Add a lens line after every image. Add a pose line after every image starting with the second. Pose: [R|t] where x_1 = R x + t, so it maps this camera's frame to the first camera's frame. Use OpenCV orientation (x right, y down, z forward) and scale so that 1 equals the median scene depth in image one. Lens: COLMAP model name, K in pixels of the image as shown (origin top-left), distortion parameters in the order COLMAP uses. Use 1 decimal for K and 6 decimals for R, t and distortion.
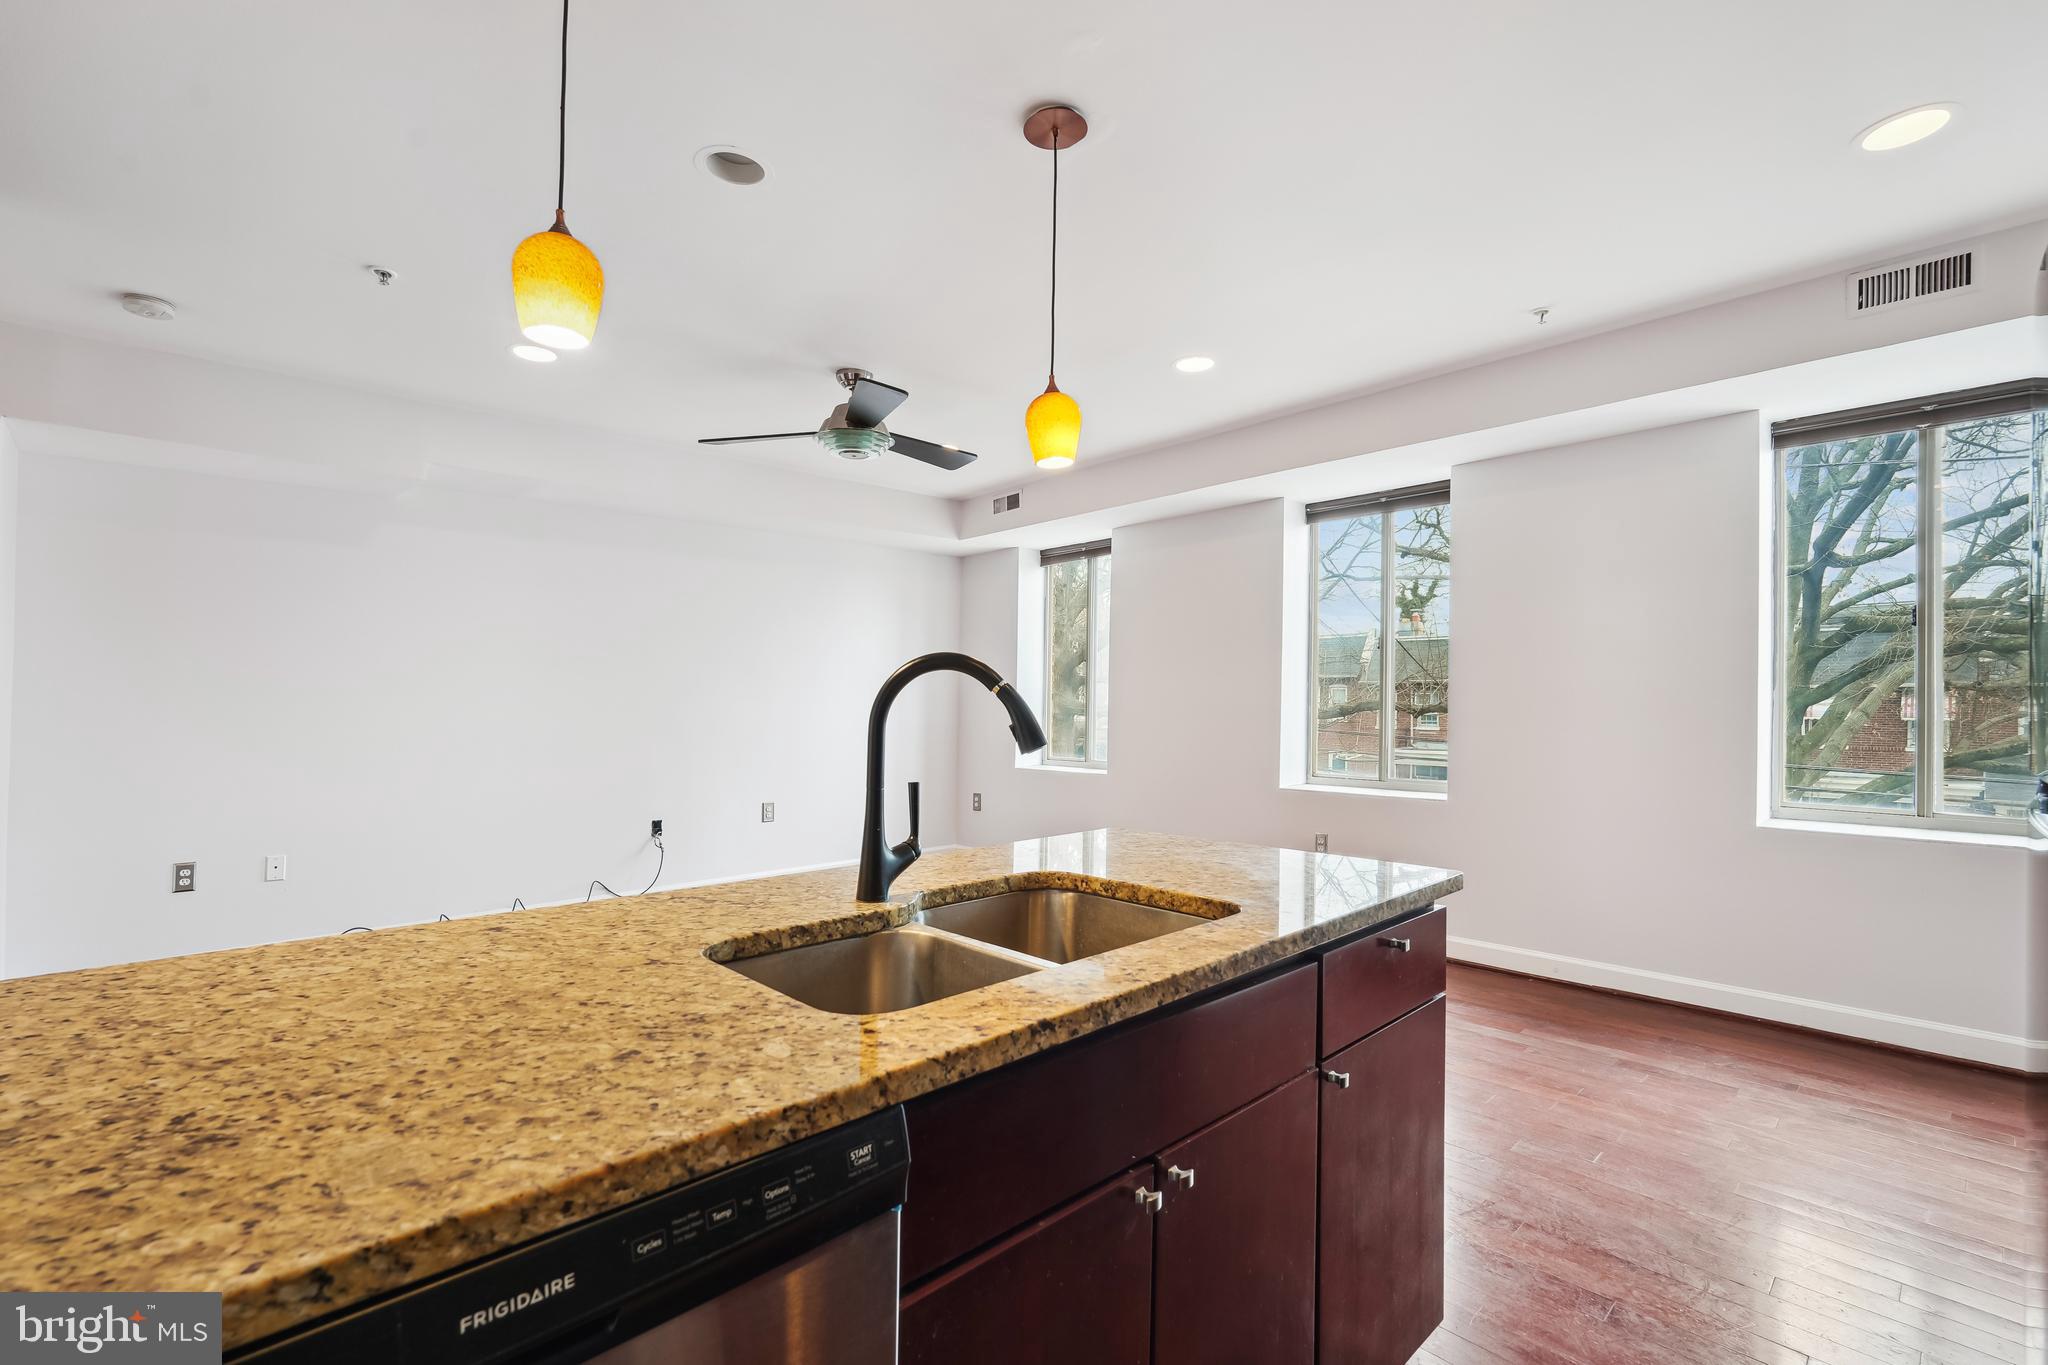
lens RADIAL K [[914.2, 0, 1008.7], [0, 914.2, 681.8], [0, 0, 1]] dist [-0.008543, 0.004876]
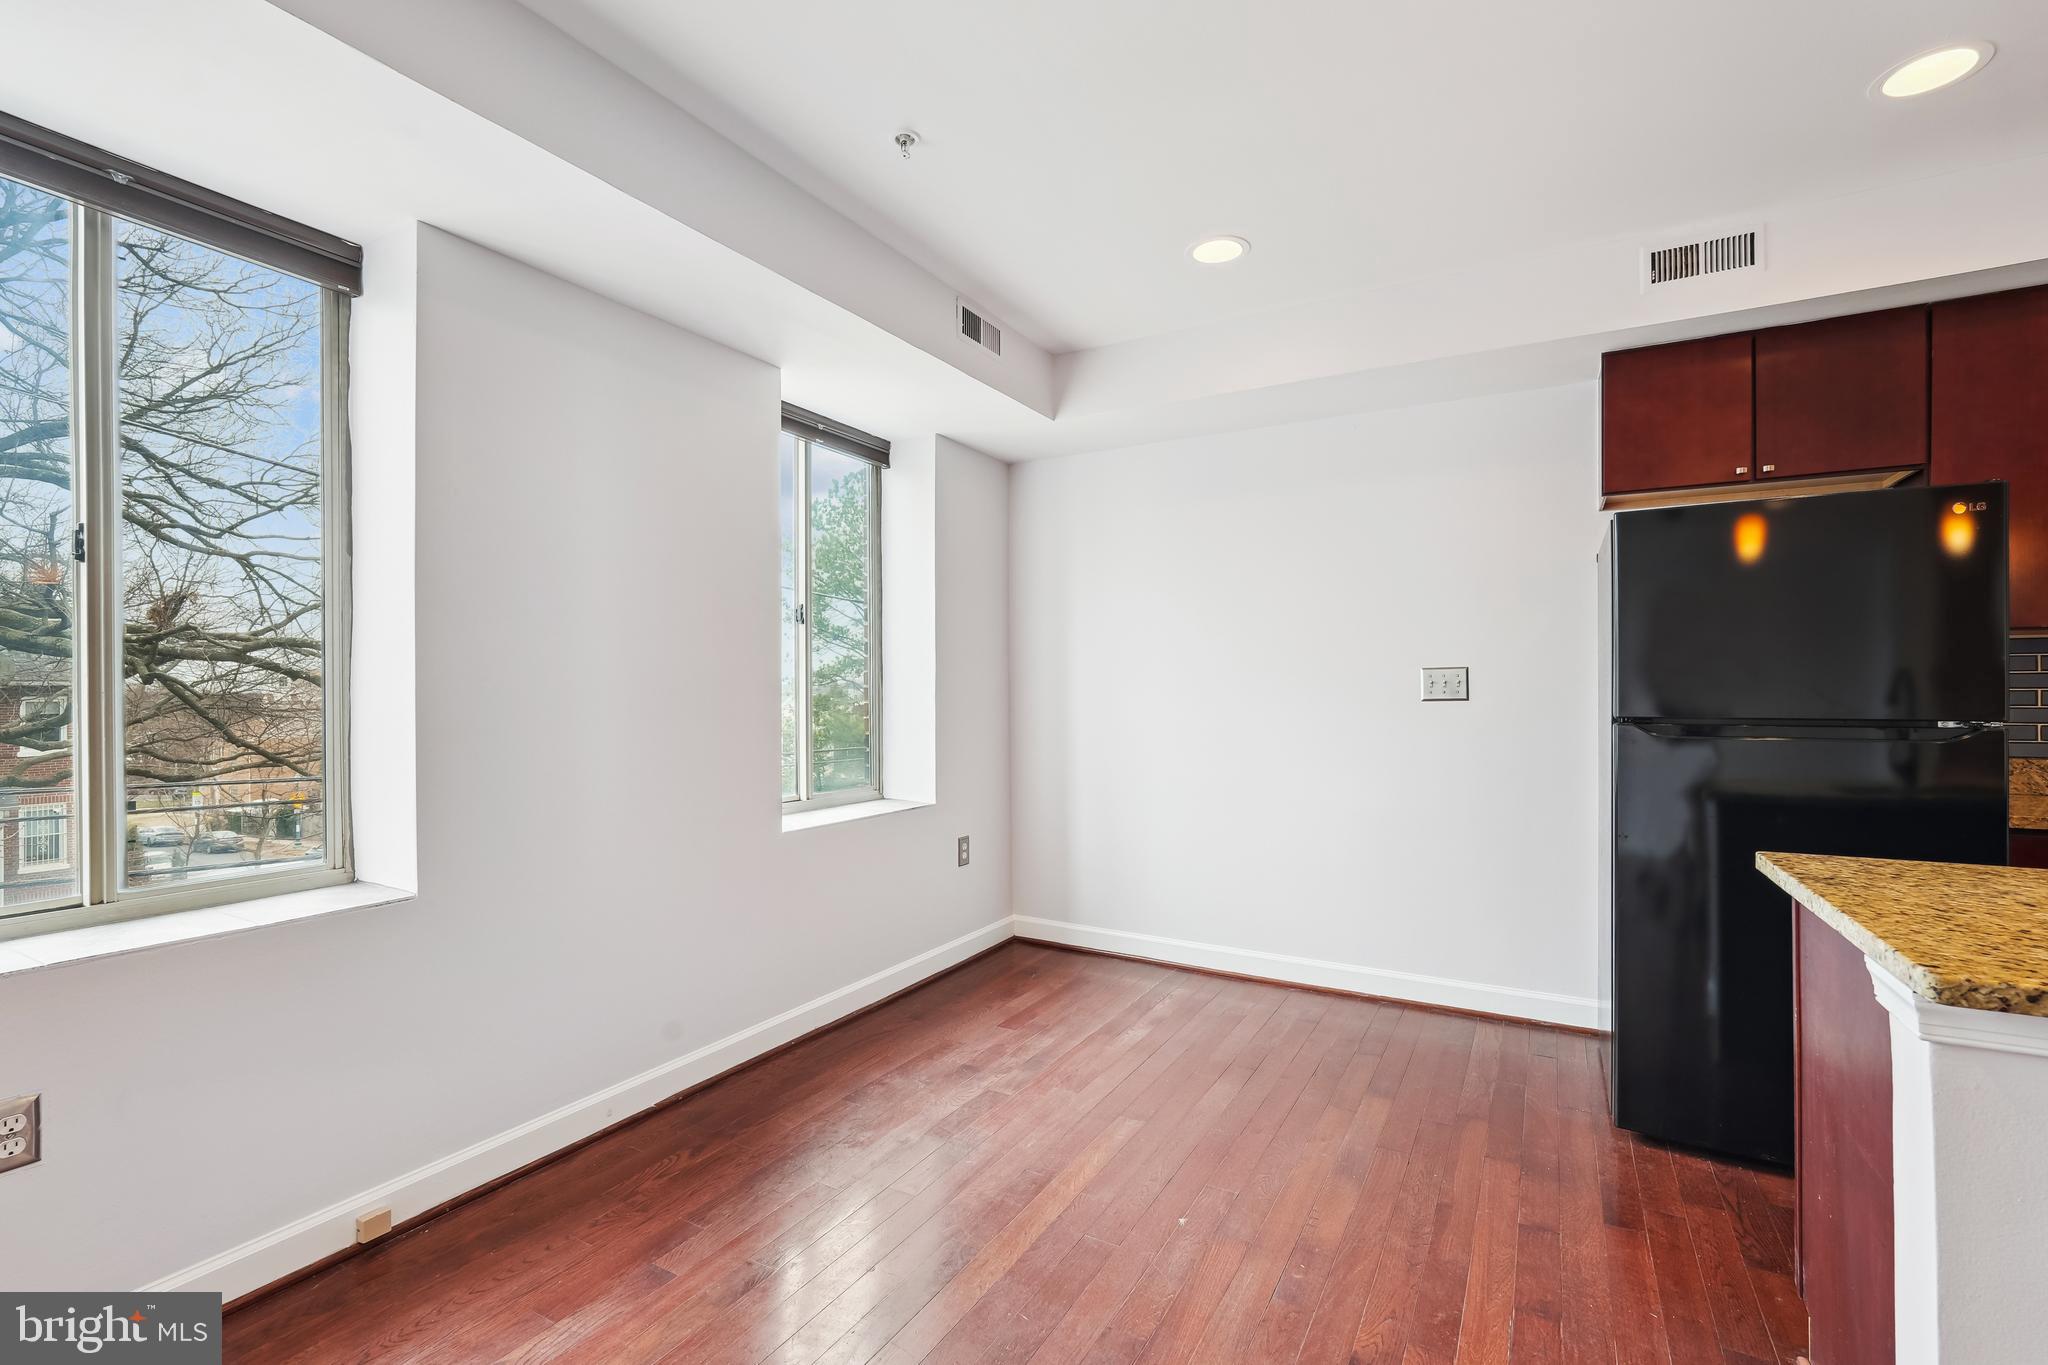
lens RADIAL K [[914.2, 0, 1028.3], [0, 914.2, 709.4], [0, 0, 1]] dist [-0.008543, 0.004876]
pose [[-0.321645, -0.011737, 0.946788, -0.081968], [-0.010915, 0.999903, 0.008687, 0.019342], [-0.946798, -0.007541, -0.321741, 0.861896]]
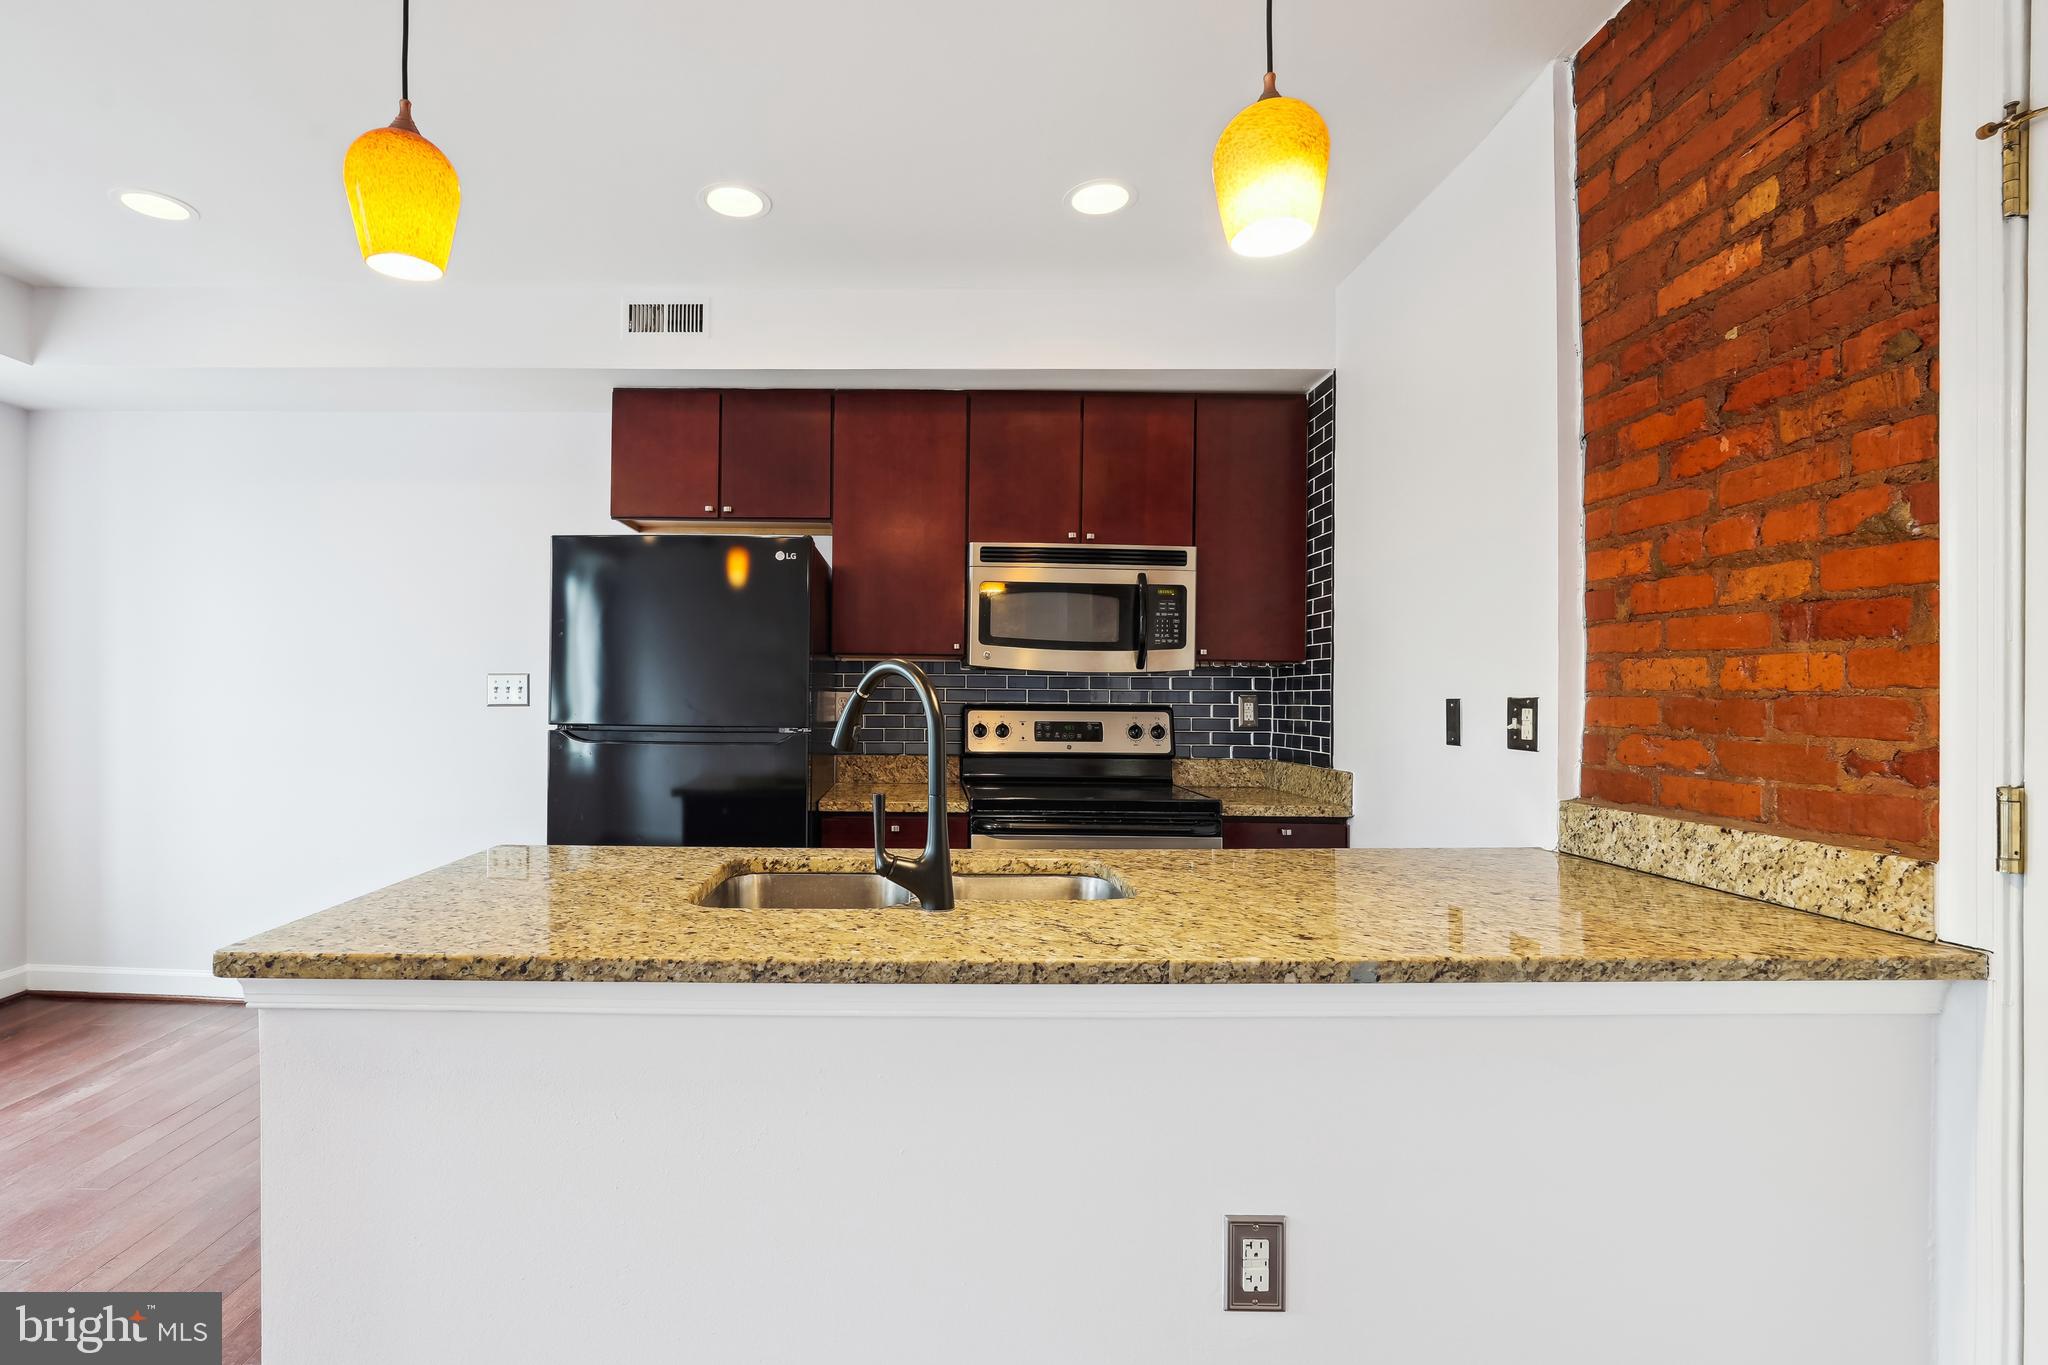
lens RADIAL K [[967.2, 0, 908.2], [0, 967.2, 691.8], [0, 0, 1]] dist [-0.011215, 0.002087]
pose [[-0.729417, -0.005129, 0.684050, -0.296595], [-0.022076, 0.999628, -0.016045, 0.007823], [-0.683713, -0.026804, -0.729258, 0.626601]]
